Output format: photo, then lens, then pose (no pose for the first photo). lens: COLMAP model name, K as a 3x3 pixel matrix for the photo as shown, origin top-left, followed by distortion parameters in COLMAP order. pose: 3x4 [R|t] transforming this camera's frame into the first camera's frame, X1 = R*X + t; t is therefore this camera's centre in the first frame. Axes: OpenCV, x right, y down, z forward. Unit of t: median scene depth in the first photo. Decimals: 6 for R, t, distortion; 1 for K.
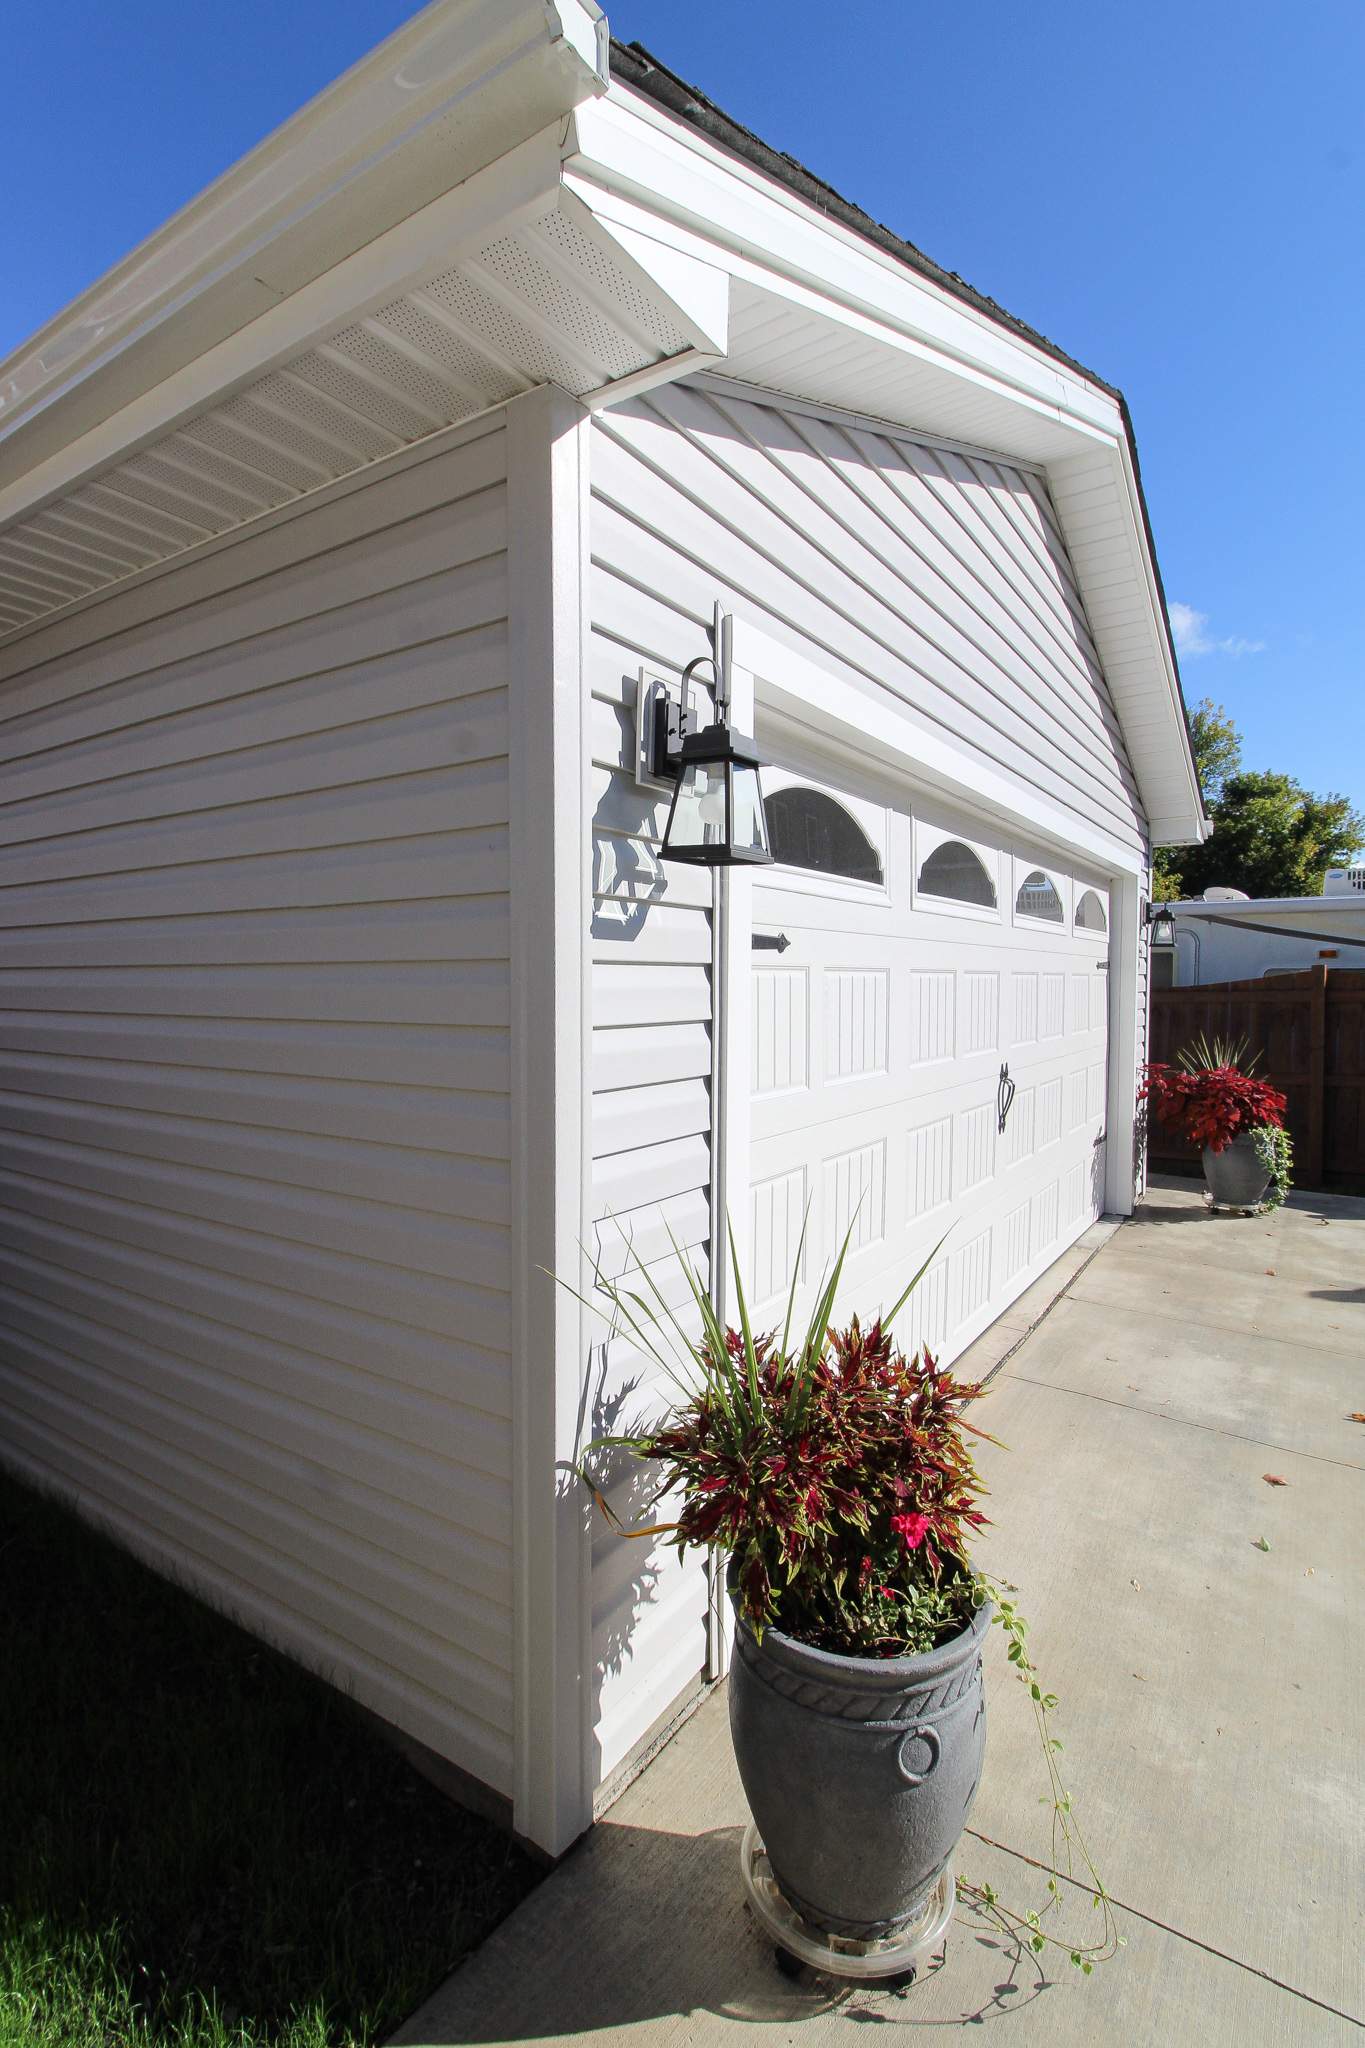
lens RADIAL K [[972.3, 0, 641.5], [0, 972.3, 1030.8], [0, 0, 1]] dist [-0.005513, -0.009632]
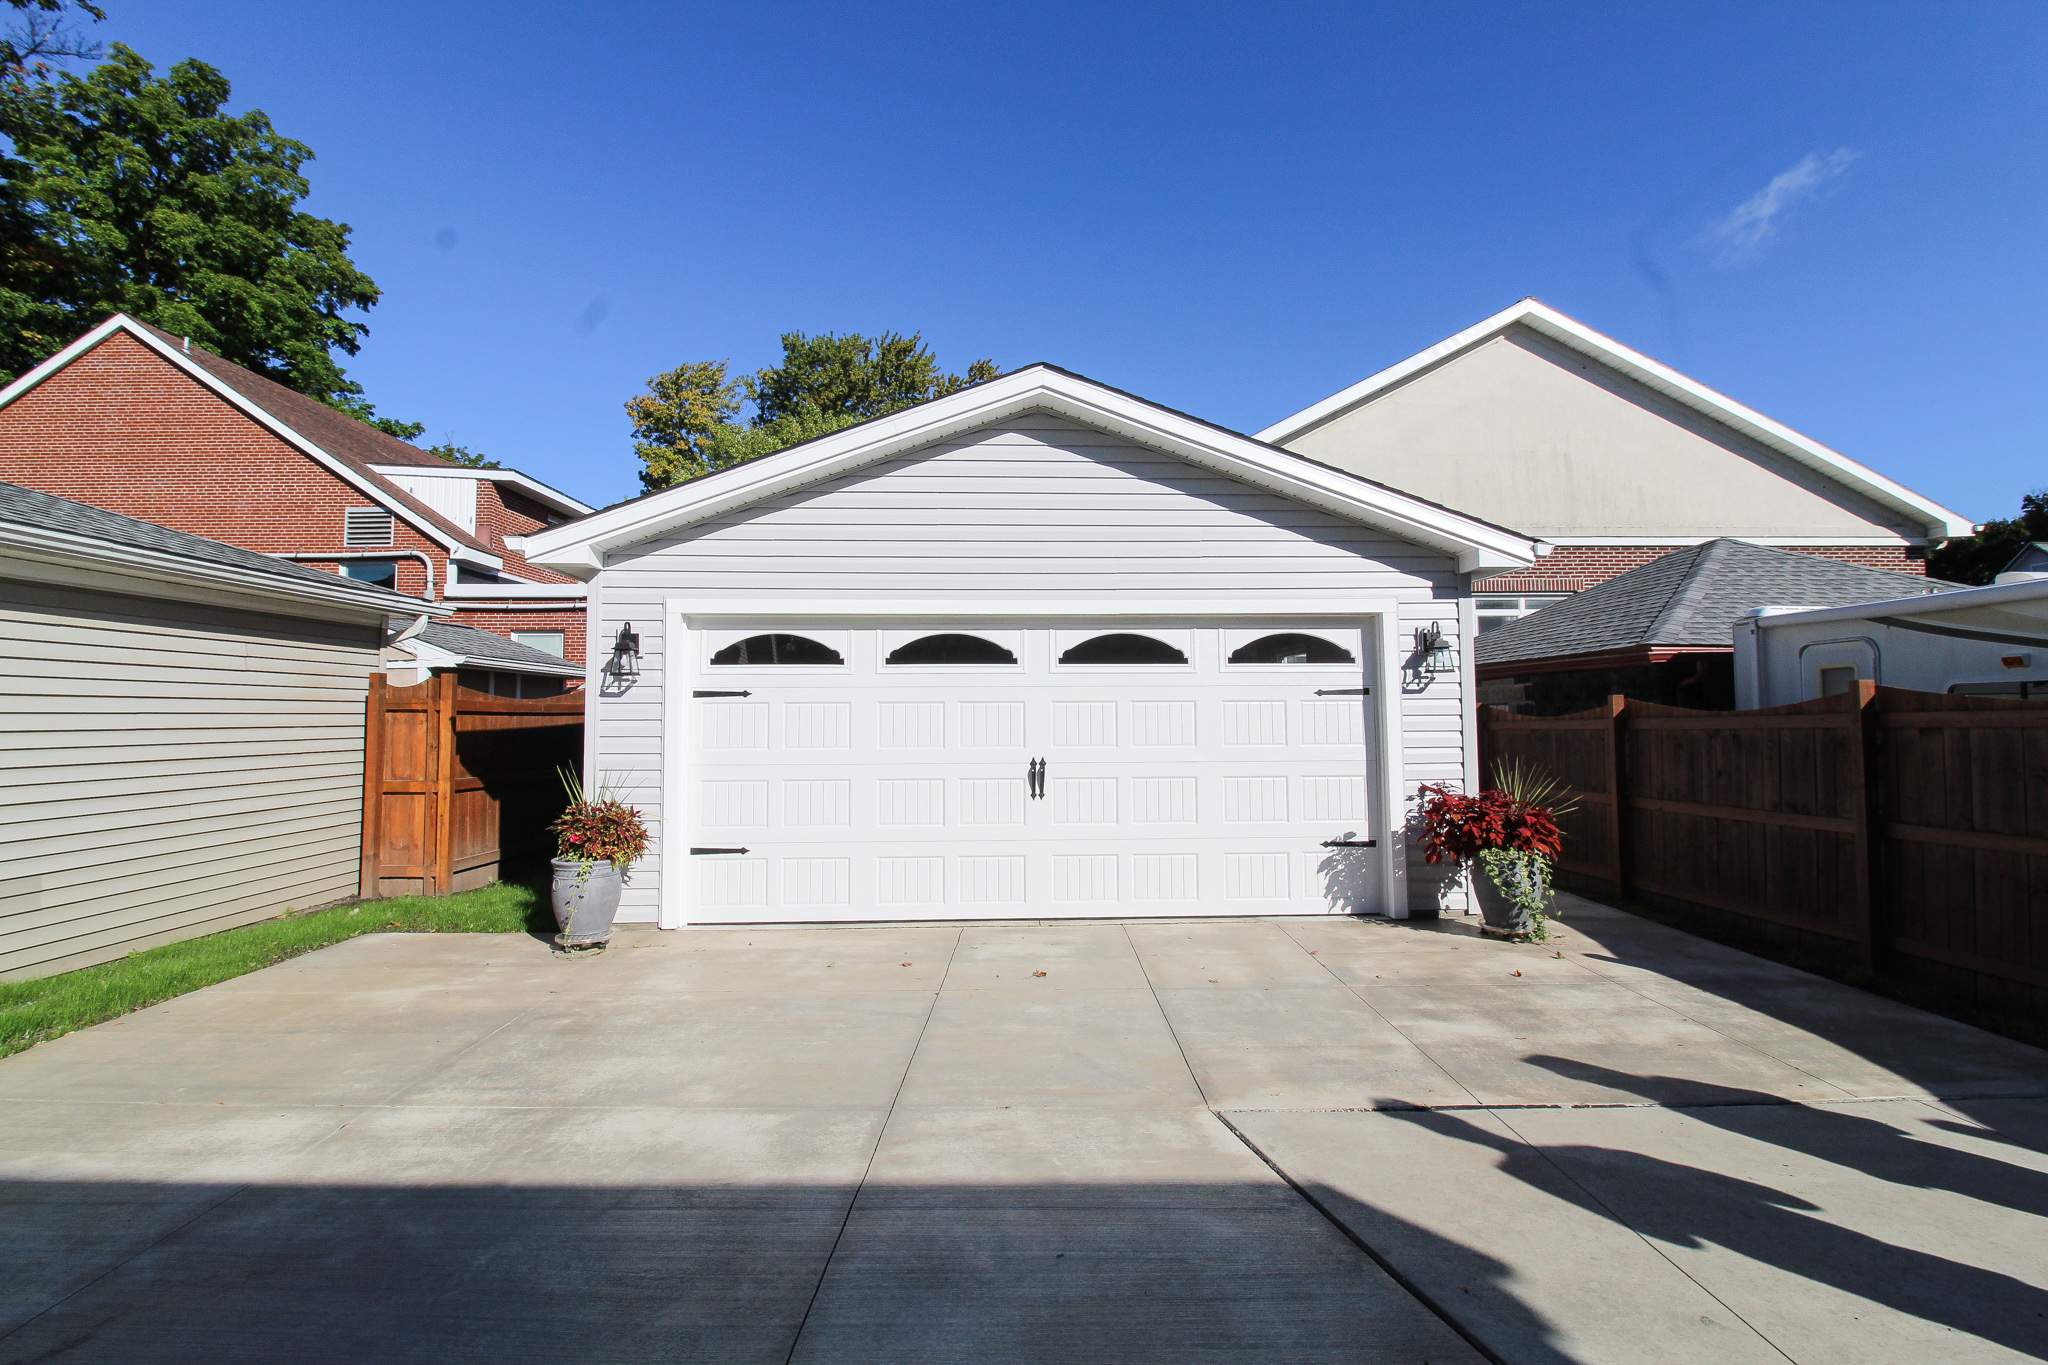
lens RADIAL K [[972.3, 0, 1022.8], [0, 972.3, 668.8], [0, 0, 1]] dist [-0.005513, -0.009632]
pose [[0.608507, -0.038772, -0.792600, 1.954491], [-0.035916, 0.996436, -0.076317, 0.012863], [0.792735, 0.074907, 0.604946, -0.017951]]
